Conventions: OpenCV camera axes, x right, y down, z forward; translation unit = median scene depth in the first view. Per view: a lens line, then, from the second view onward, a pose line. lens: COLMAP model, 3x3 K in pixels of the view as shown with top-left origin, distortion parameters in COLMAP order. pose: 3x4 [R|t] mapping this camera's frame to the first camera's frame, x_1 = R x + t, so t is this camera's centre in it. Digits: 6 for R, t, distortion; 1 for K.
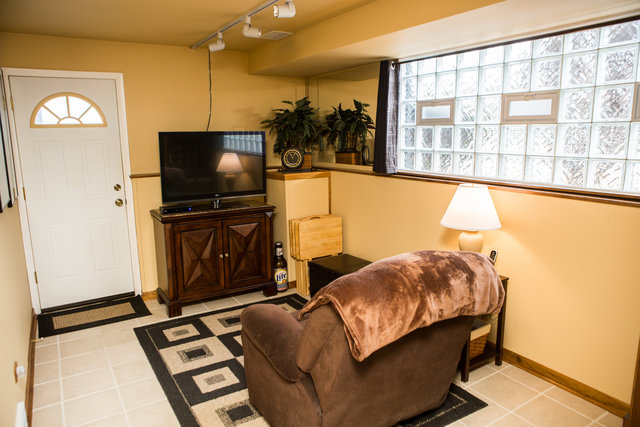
lens RADIAL K [[443.7, 0, 321.3], [0, 443.7, 214.1], [0, 0, 1]] dist [-0.067676, 0.033123]
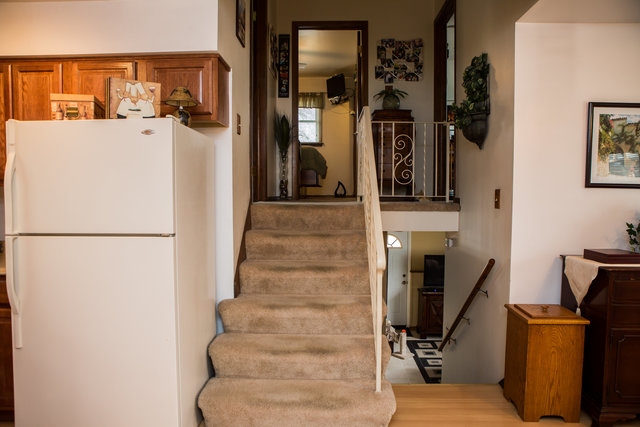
lens RADIAL K [[443.7, 0, 322.6], [0, 443.7, 216.3], [0, 0, 1]] dist [-0.067676, 0.033123]
pose [[0.832003, 0.047262, -0.552754, 0.440891], [-0.120437, 0.987990, -0.096806, -0.099274], [0.541540, 0.147115, 0.827702, -1.197612]]
